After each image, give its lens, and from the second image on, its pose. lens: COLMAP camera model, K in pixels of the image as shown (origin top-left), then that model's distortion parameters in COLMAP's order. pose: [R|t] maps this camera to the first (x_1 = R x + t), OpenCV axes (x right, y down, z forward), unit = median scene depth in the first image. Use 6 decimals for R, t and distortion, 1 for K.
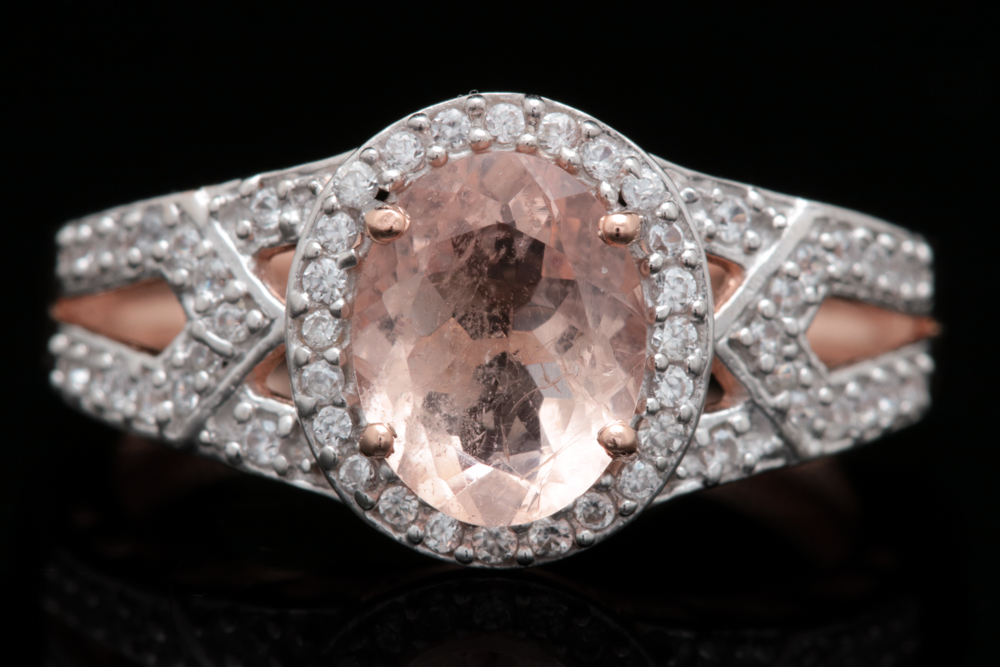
lens RADIAL K [[5719.5, 0, 493.4], [0, 5719.5, 323.4], [0, 0, 1]] dist [5.601324, 0.000000]
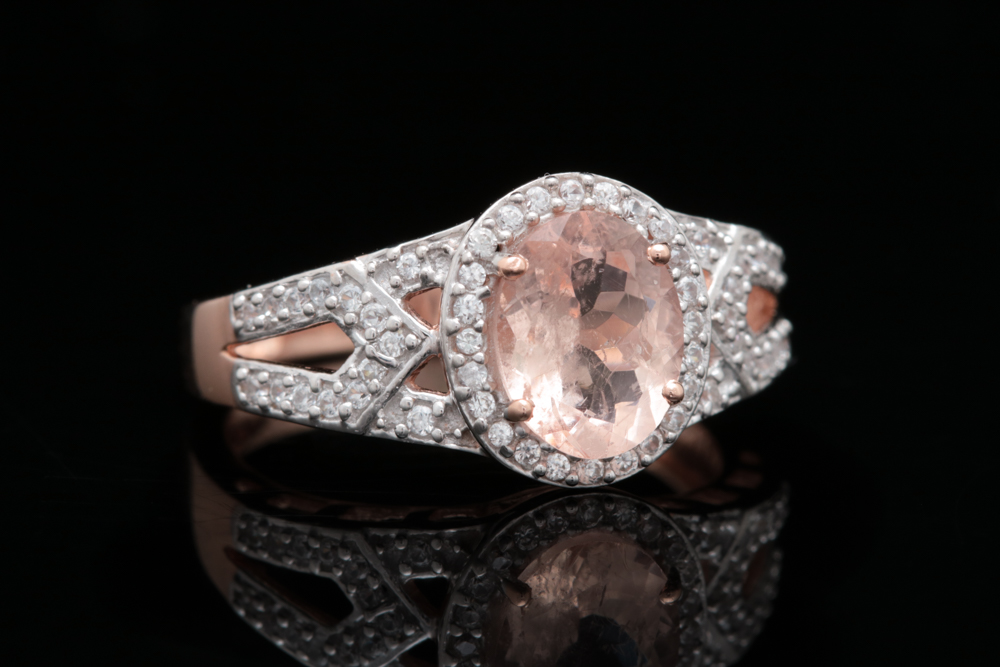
lens RADIAL K [[5719.5, 0, 505.4], [0, 5719.5, 337.6], [0, 0, 1]] dist [5.601324, 0.000000]
pose [[0.951590, -0.104614, 0.289020, -0.449051], [0.105100, 0.994365, 0.013885, -0.019525], [-0.288844, 0.017163, 0.957222, -0.431493]]
